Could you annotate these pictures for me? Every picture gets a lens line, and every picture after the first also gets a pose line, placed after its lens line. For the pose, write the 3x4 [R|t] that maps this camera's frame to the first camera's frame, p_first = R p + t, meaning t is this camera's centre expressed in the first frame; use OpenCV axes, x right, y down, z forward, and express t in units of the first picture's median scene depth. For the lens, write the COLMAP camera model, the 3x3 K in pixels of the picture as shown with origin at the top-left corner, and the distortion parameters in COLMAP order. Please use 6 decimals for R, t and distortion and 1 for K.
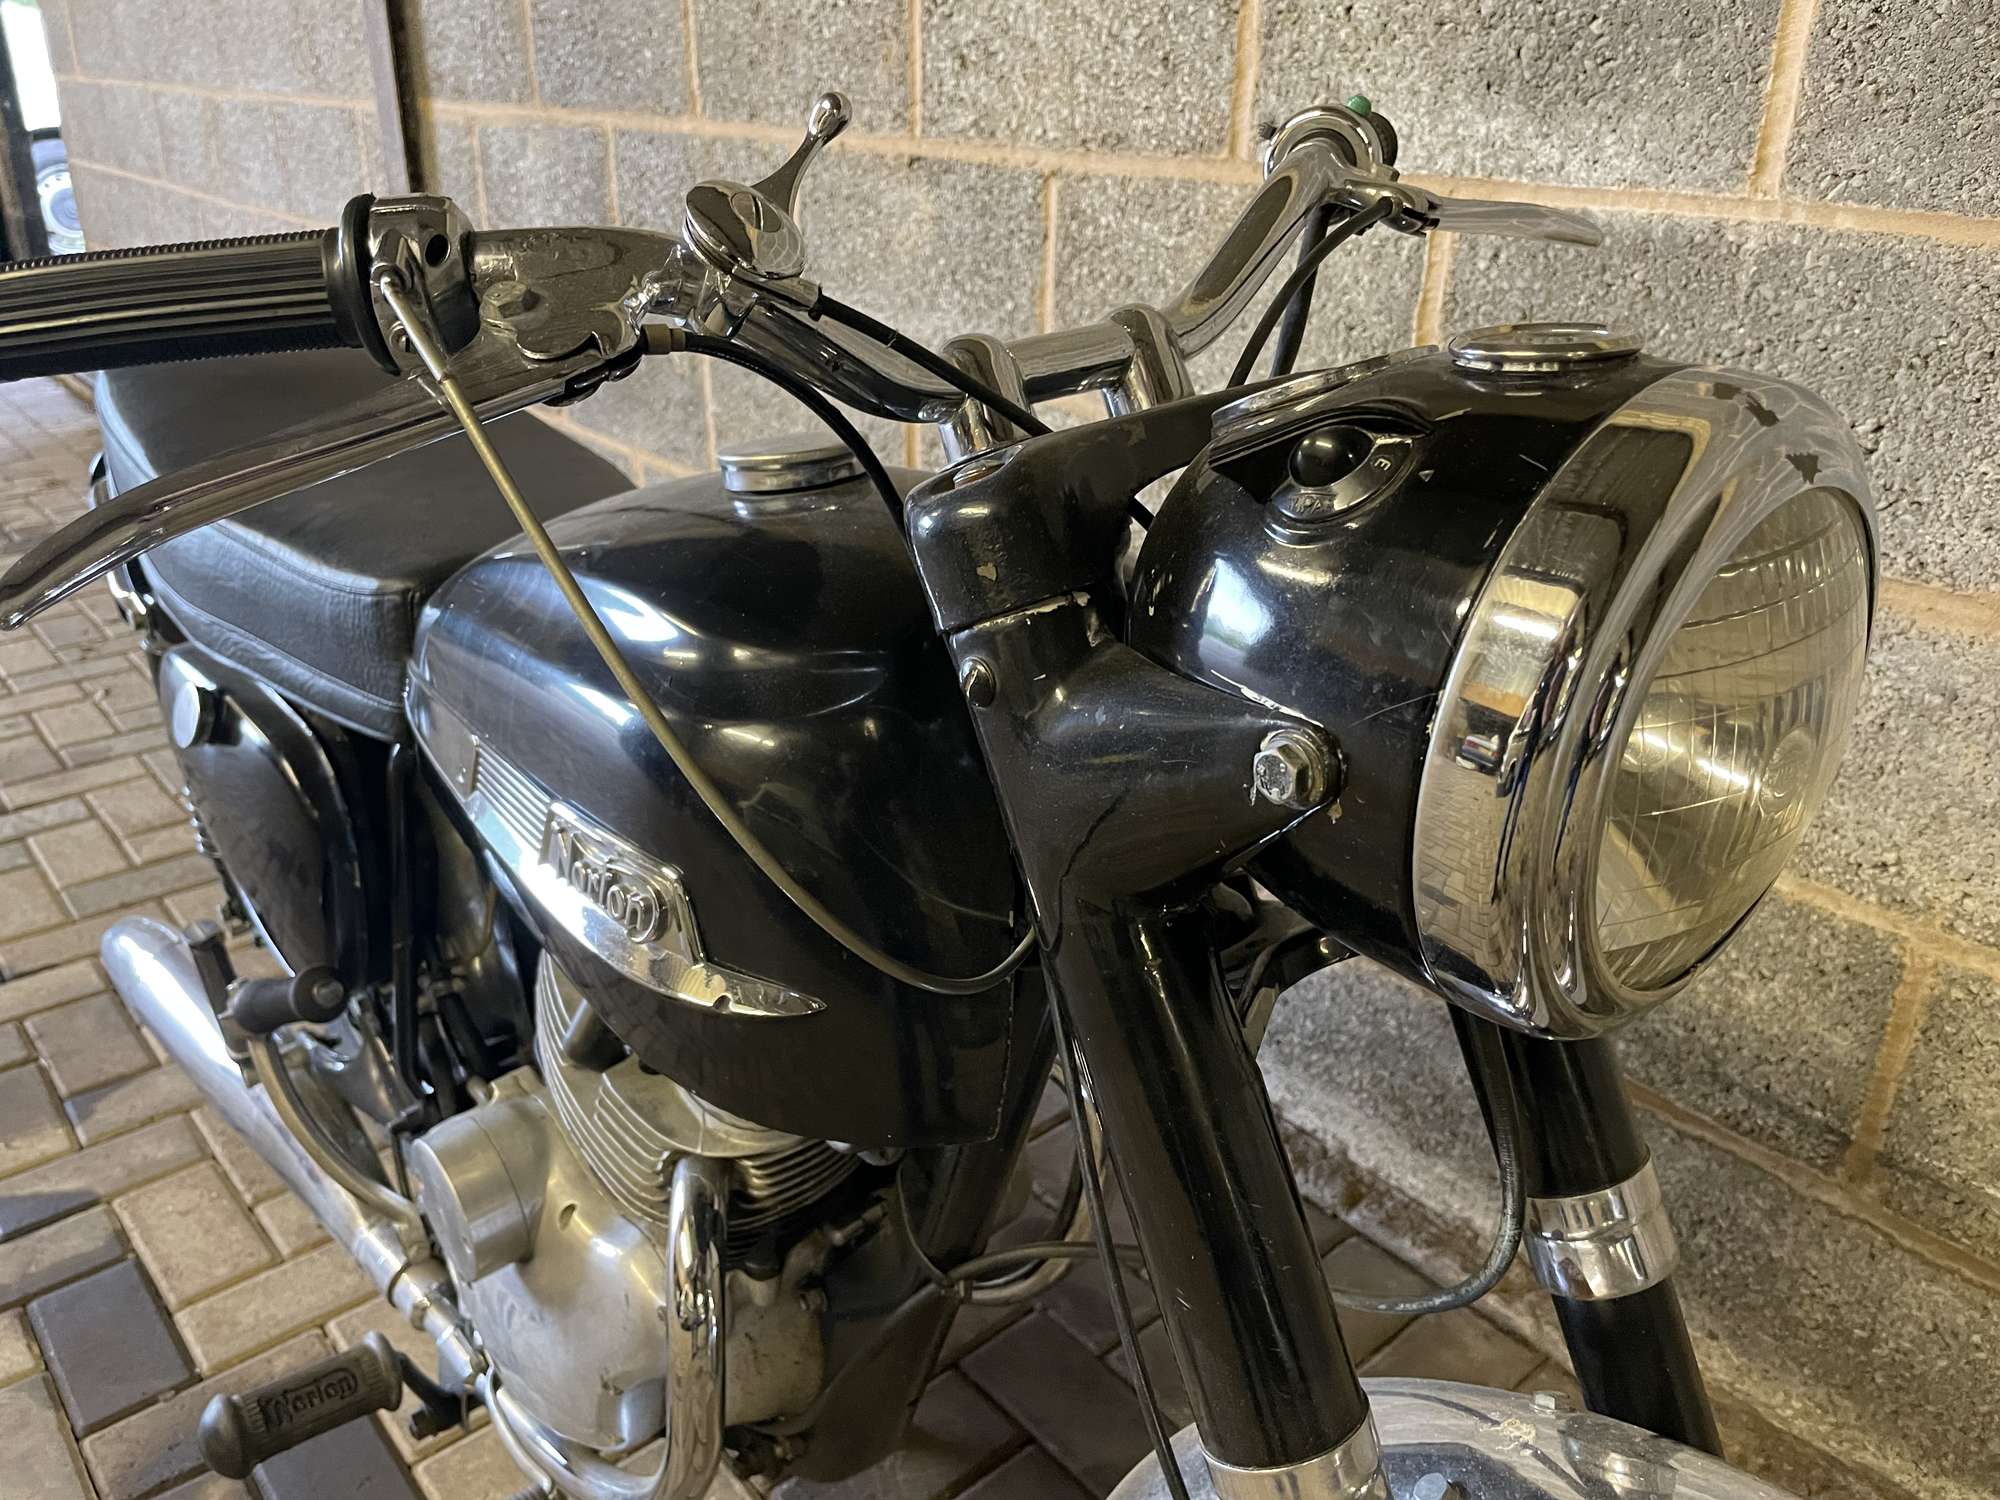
lens RADIAL K [[1532.5, 0, 971.0], [0, 1532.5, 744.9], [0, 0, 1]] dist [0.079355, -0.117615]
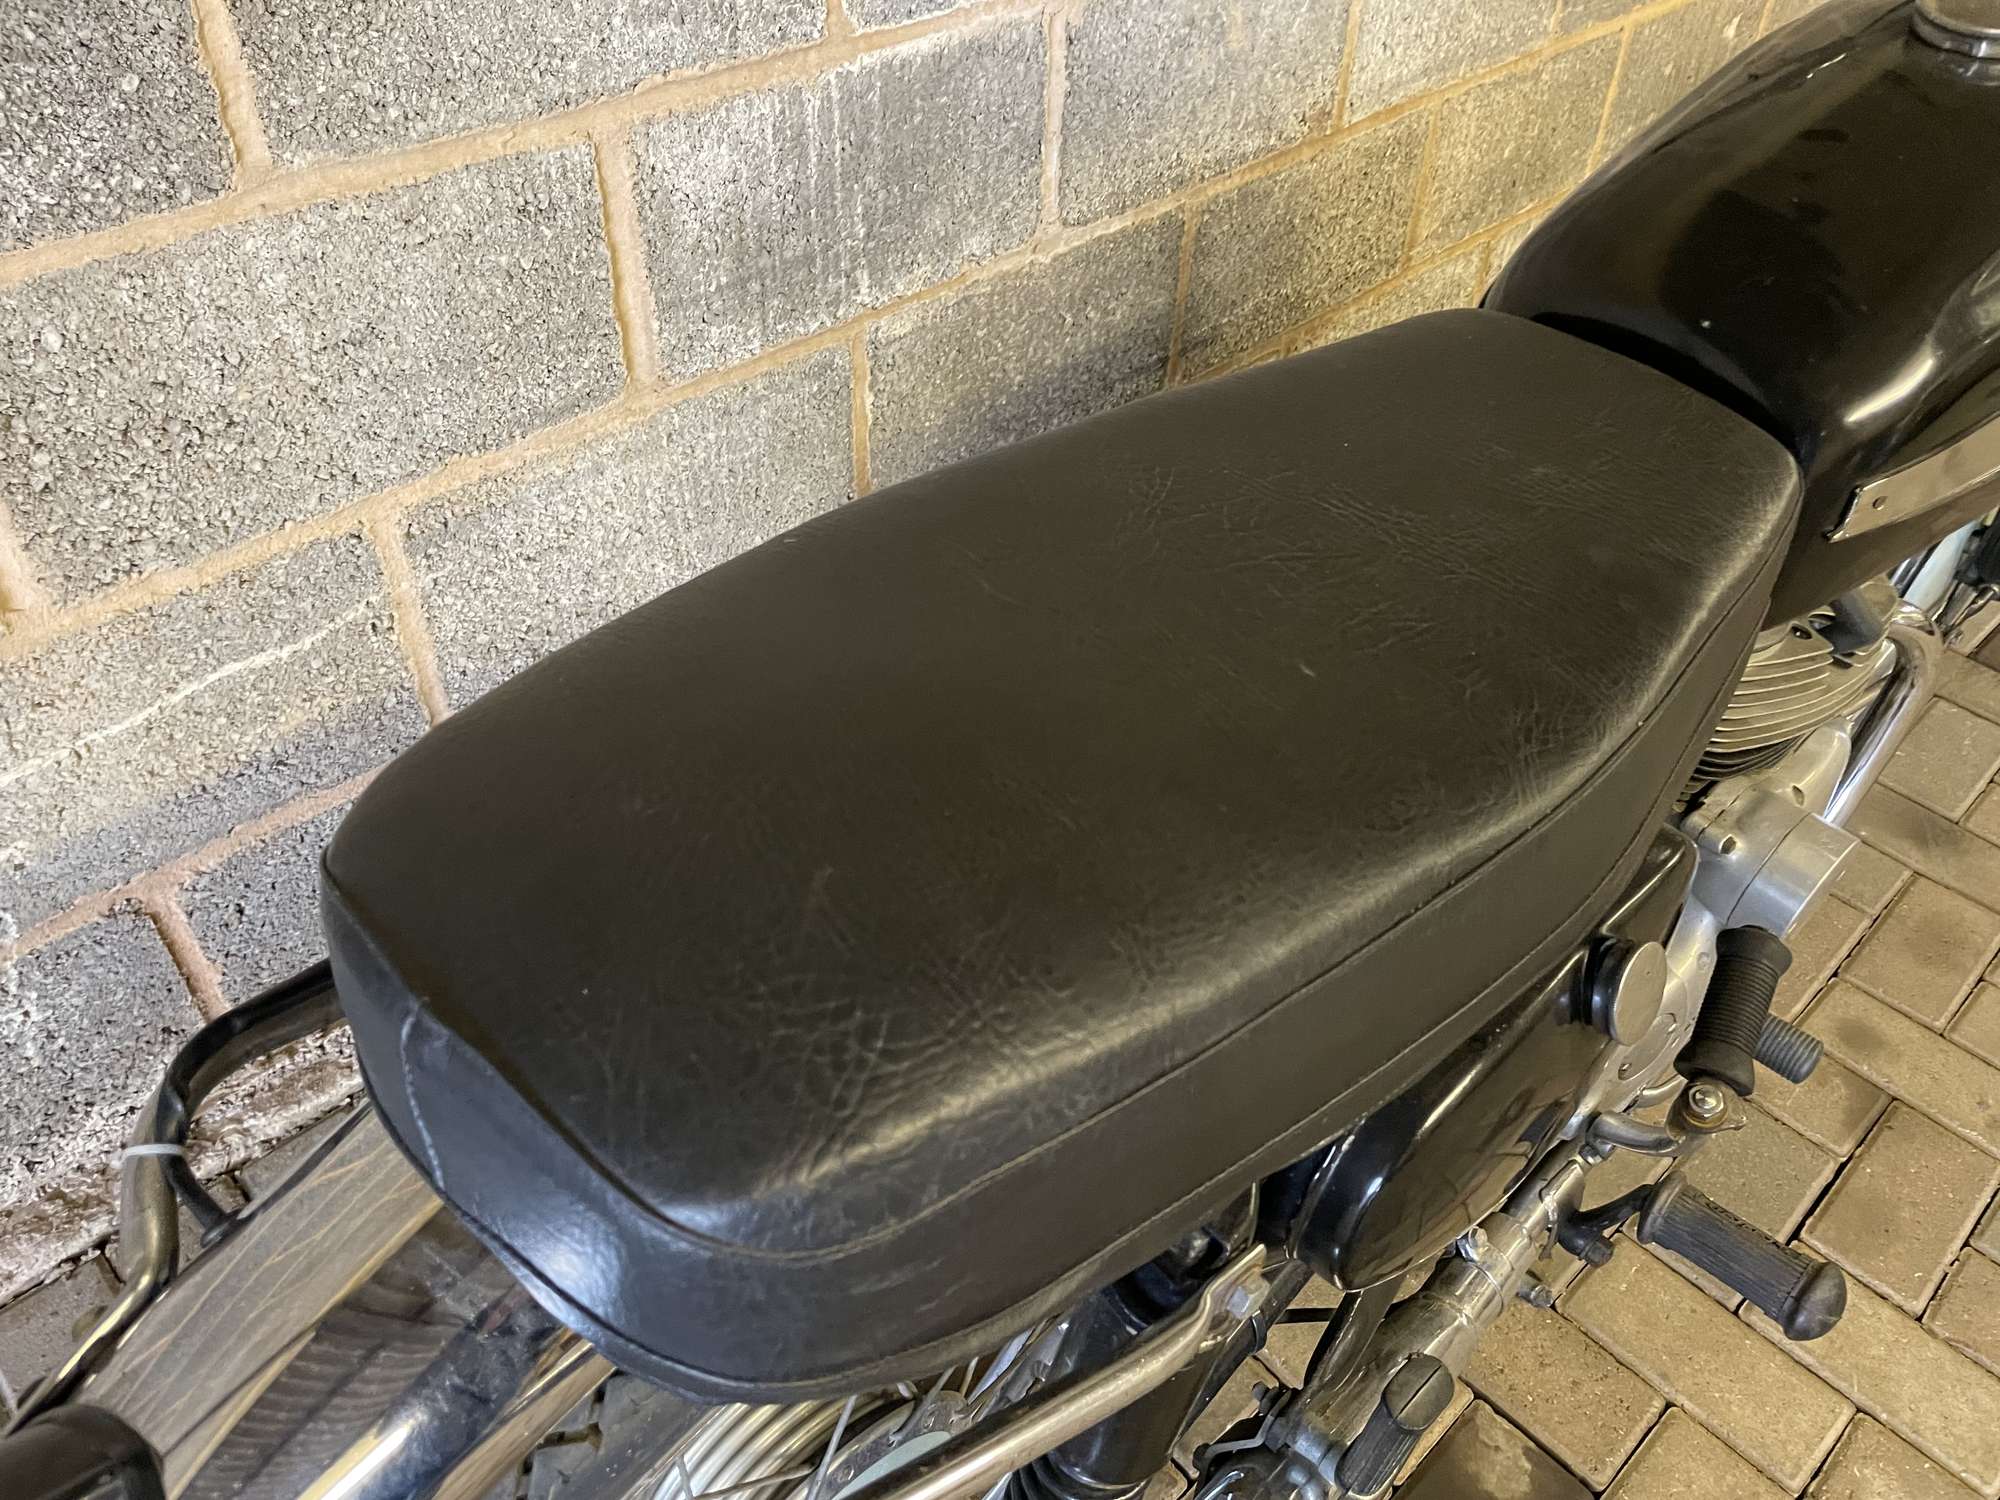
lens RADIAL K [[1532.5, 0, 1009.4], [0, 1532.5, 745.5], [0, 0, 1]] dist [0.079355, -0.117615]
pose [[-0.069689, -0.668545, 0.740399, -0.693211], [0.380006, 0.668452, 0.639349, -0.450346], [-0.922355, 0.325911, 0.207468, 0.849670]]
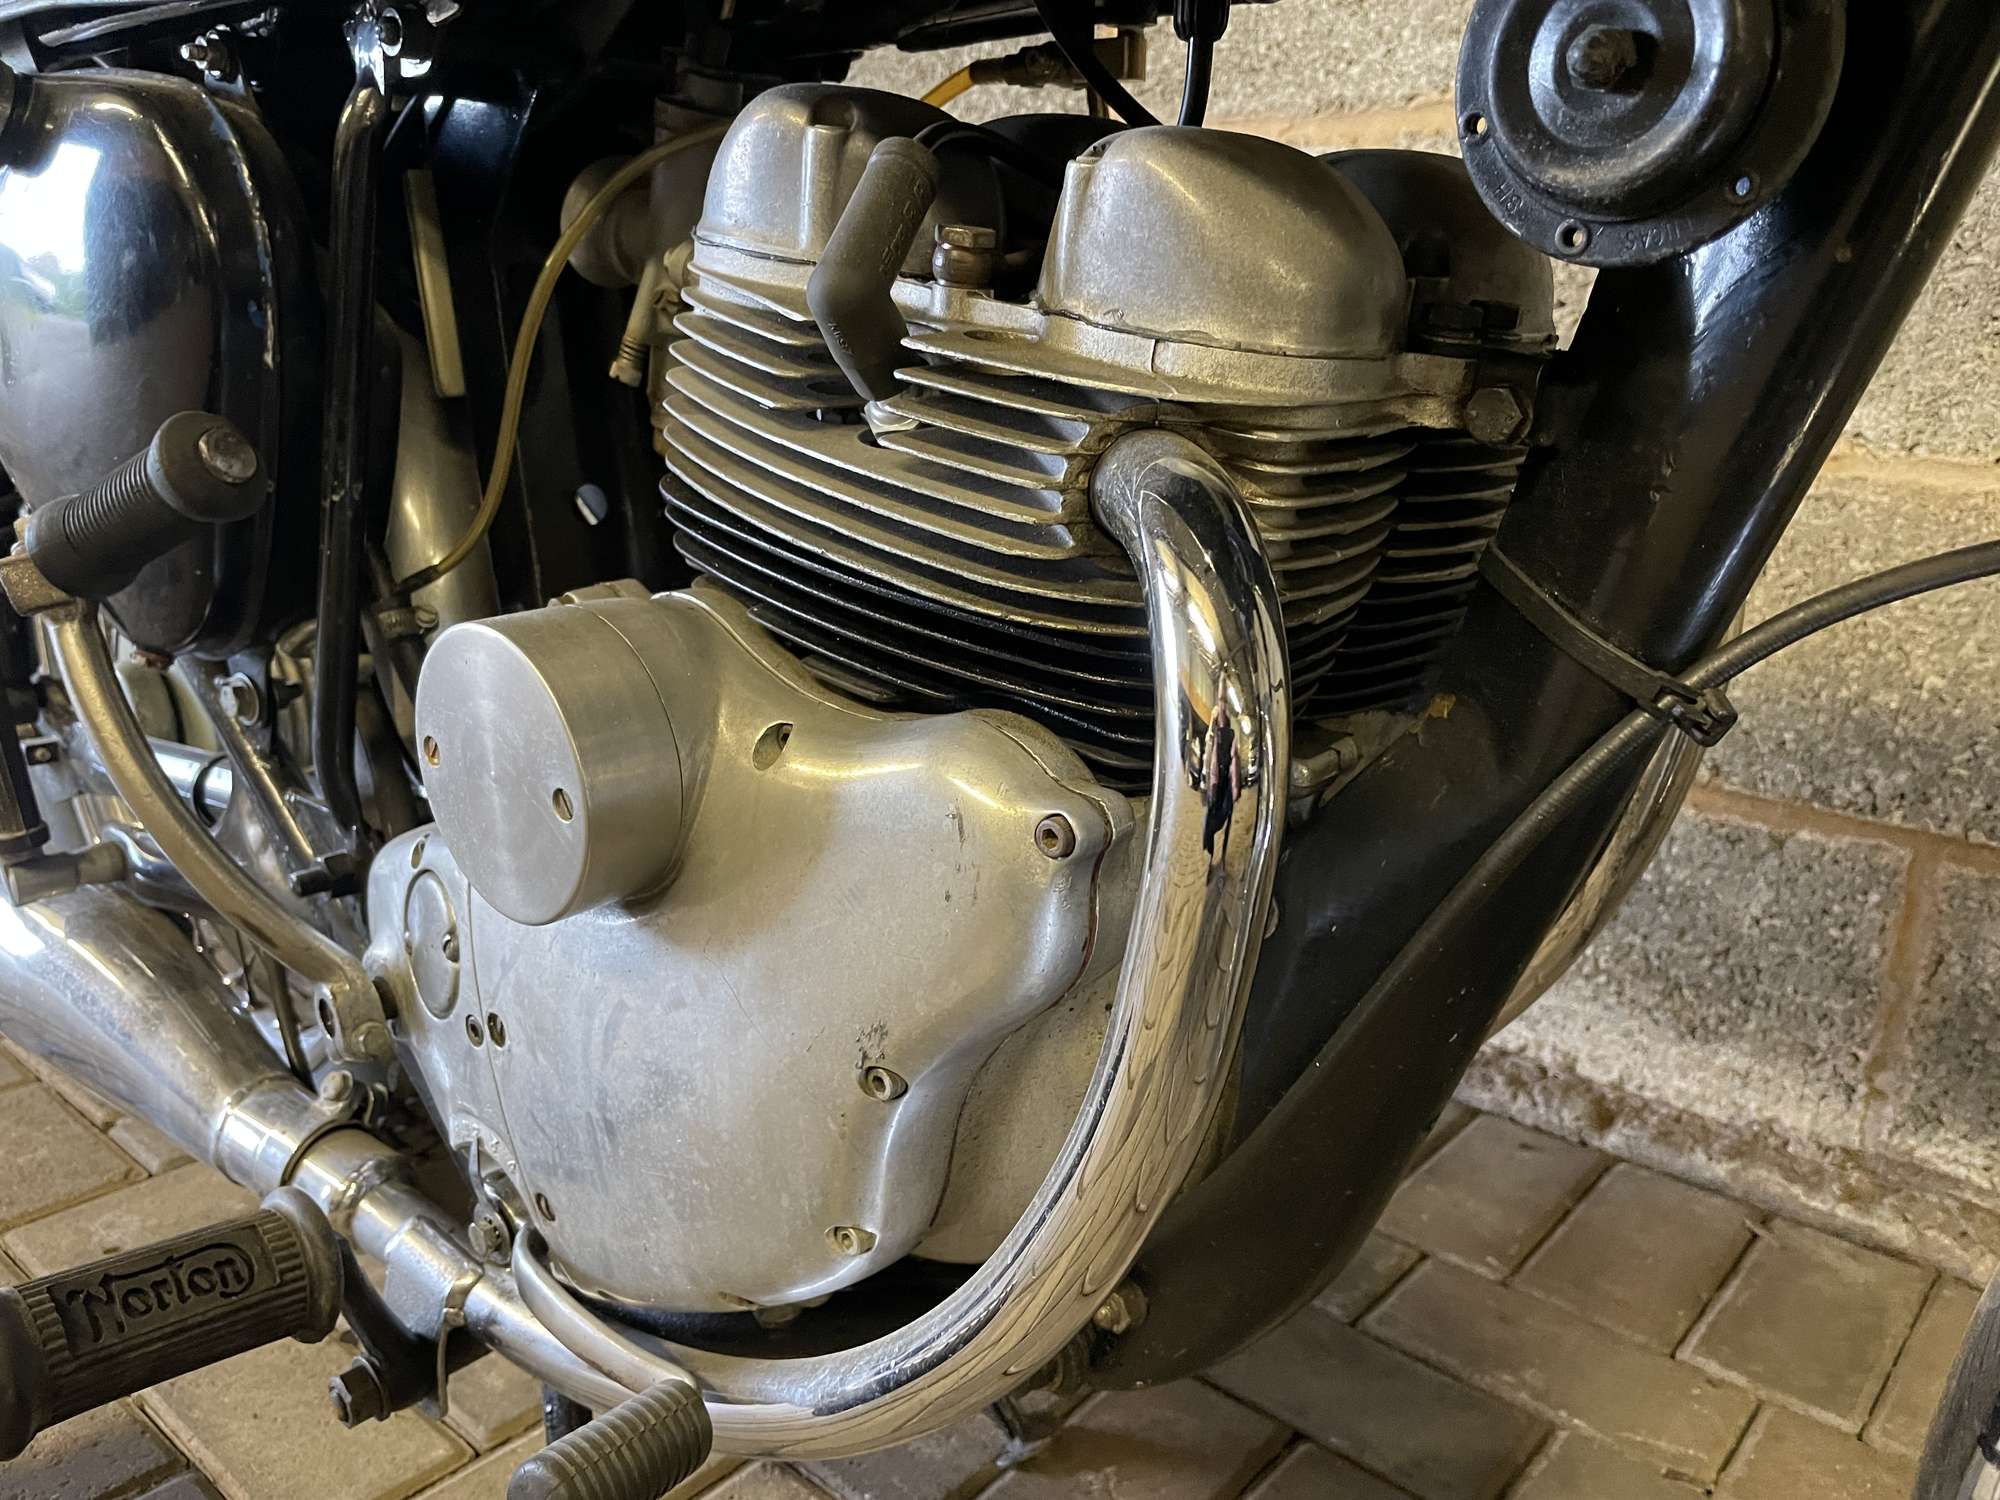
lens RADIAL K [[1532.5, 0, 1005.9], [0, 1532.5, 749.7], [0, 0, 1]] dist [0.079355, -0.117615]
pose [[0.987358, -0.021159, 0.157087, -0.175229], [0.044695, 0.987999, -0.147850, 0.252483], [-0.152074, 0.153002, 0.976455, 0.338359]]
